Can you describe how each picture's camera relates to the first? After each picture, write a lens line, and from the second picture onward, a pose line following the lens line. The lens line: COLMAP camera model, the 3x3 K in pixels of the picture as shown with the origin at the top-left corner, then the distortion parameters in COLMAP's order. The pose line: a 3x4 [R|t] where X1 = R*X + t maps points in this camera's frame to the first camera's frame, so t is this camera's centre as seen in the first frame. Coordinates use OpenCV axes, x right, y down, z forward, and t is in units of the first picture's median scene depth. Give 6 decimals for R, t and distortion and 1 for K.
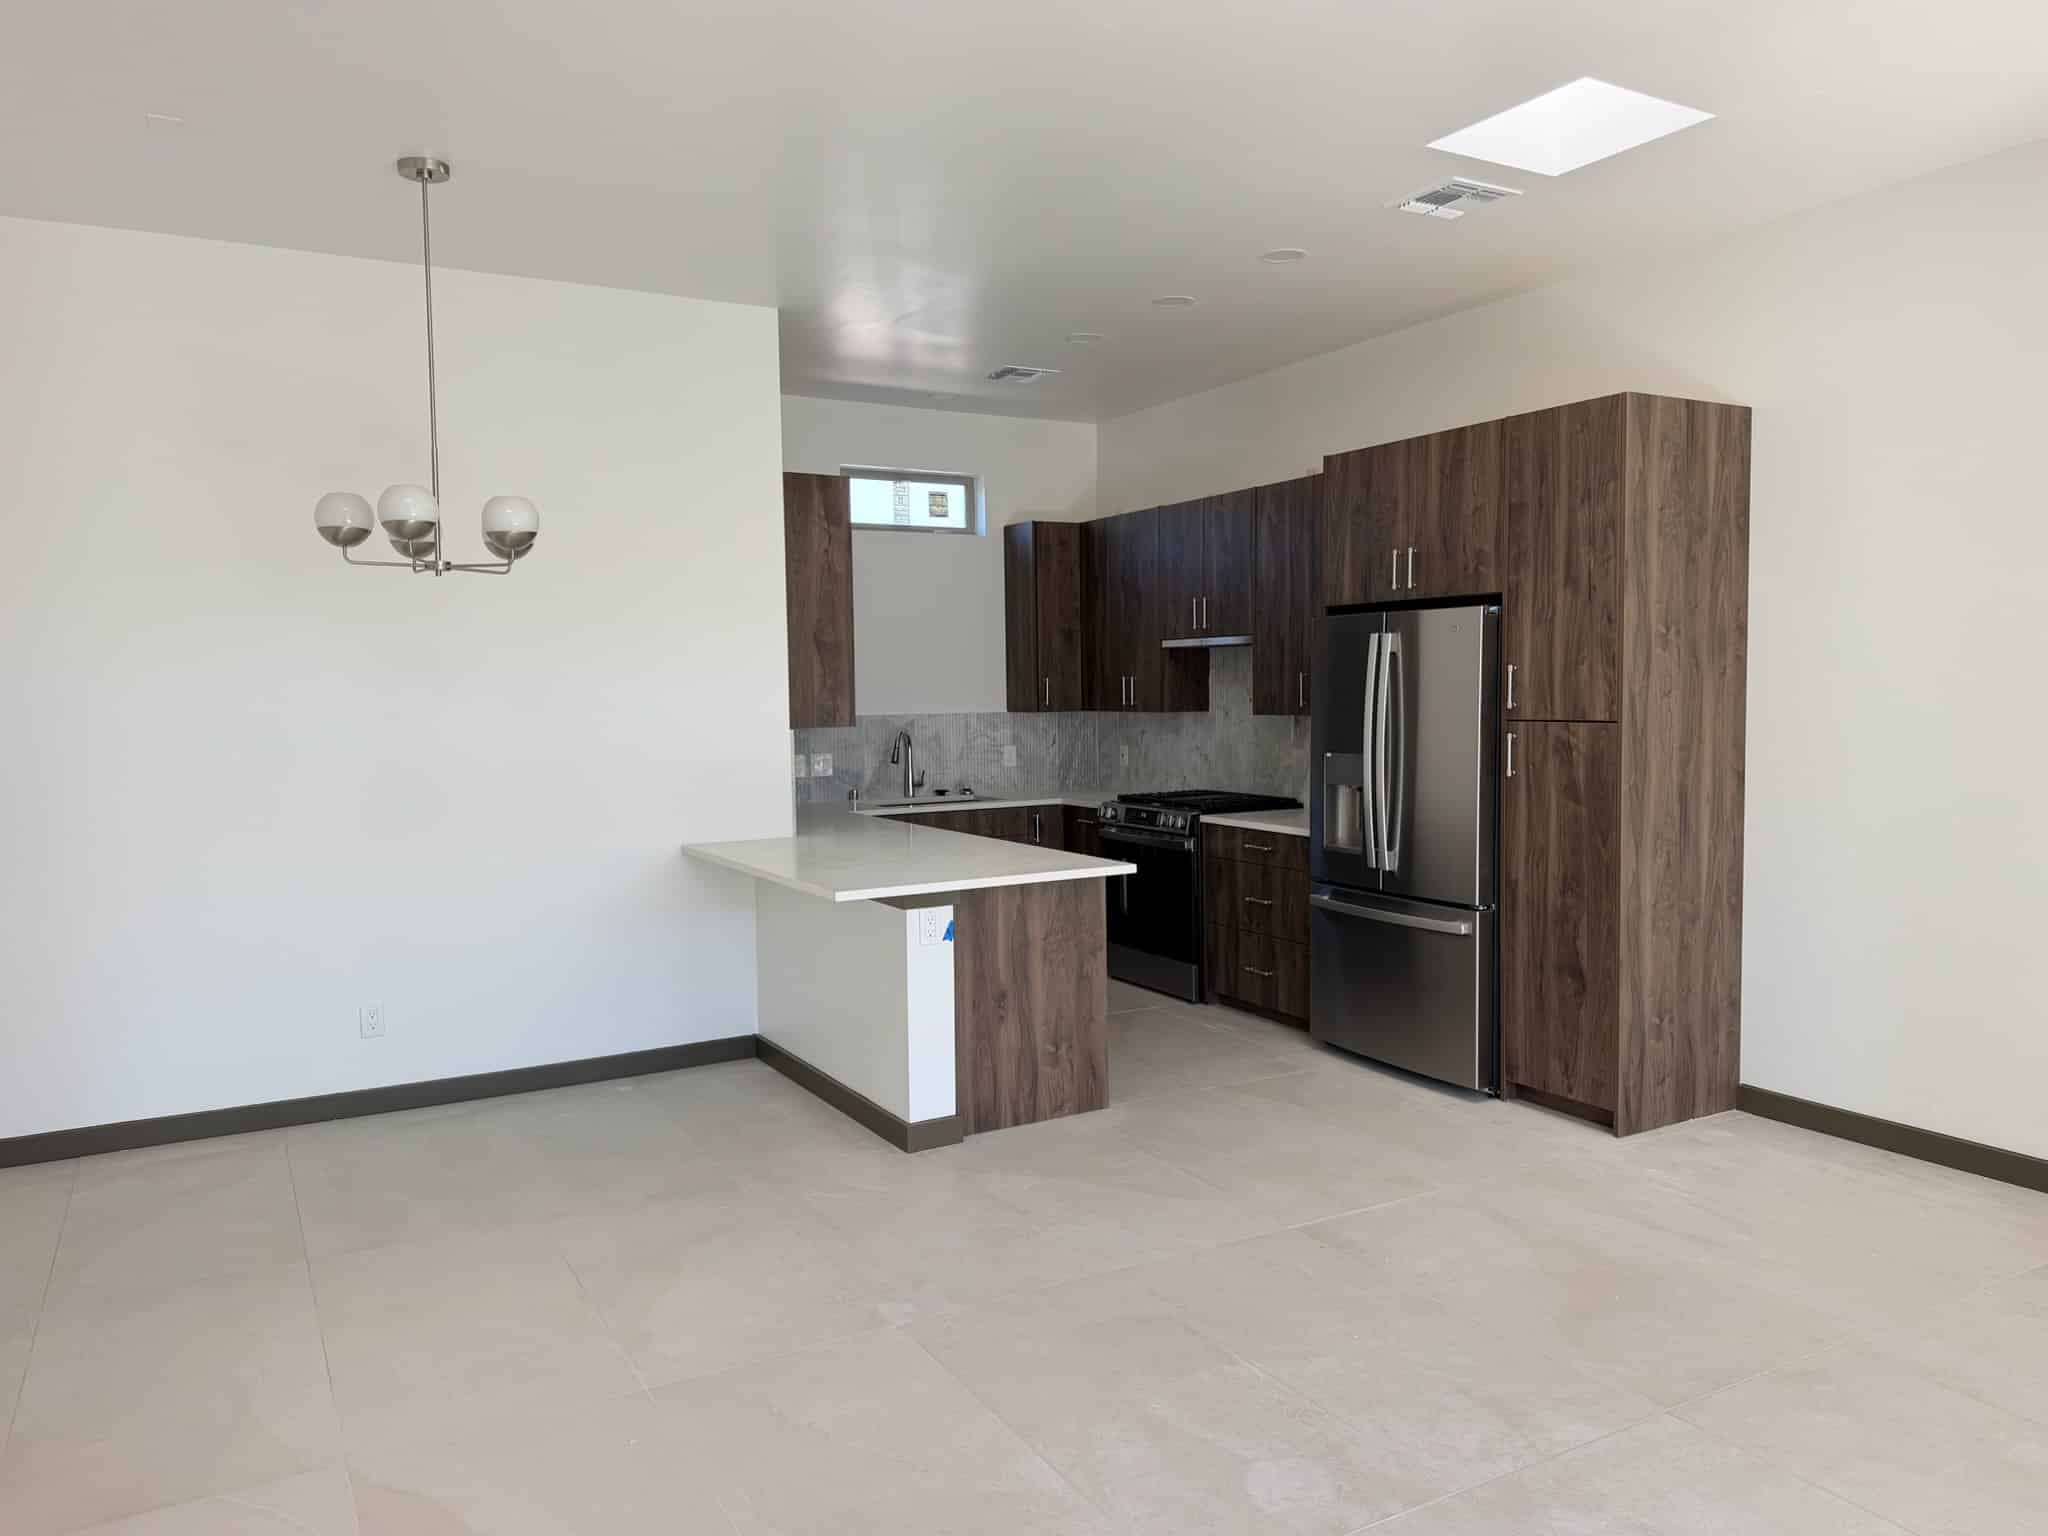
lens RADIAL K [[1454.2, 0, 1024.0], [0, 1454.2, 768.0], [0, 0, 1]] dist [0.181890, 0.000235]
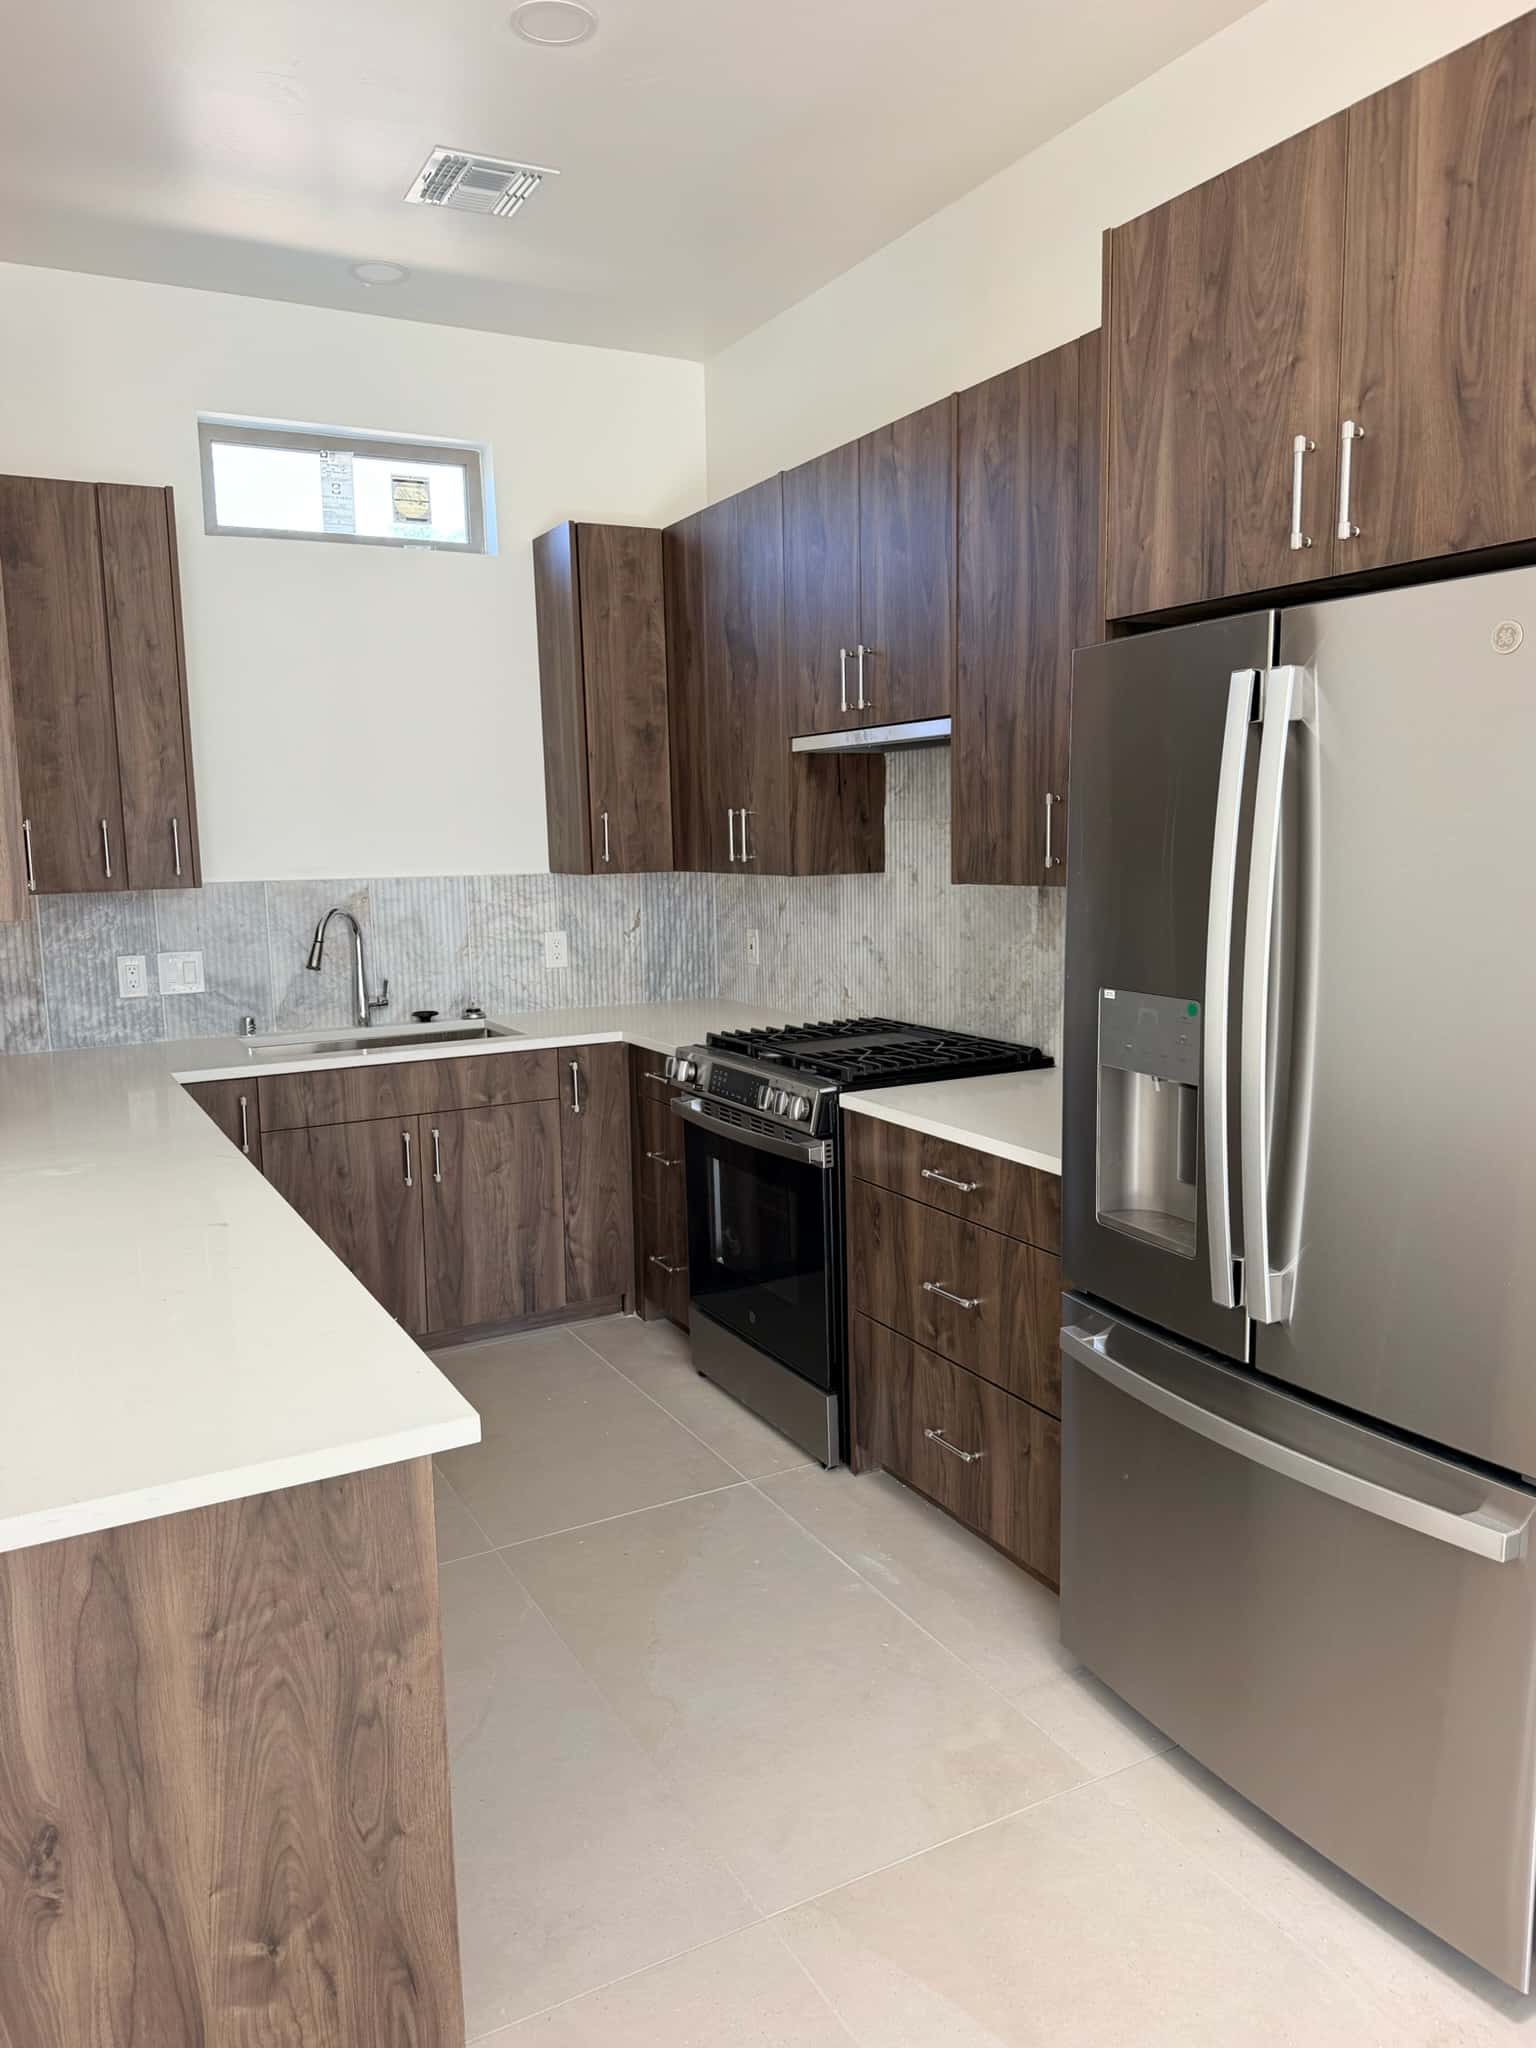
lens RADIAL K [[1456.1, 0, 768.0], [0, 1456.1, 1024.0], [0, 0, 1]] dist [0.113549, -0.134689]
pose [[0.999844, -0.005480, -0.016806, 0.103612], [0.006740, 0.997097, 0.075838, -0.027090], [0.016341, -0.075939, 0.996979, 0.511743]]
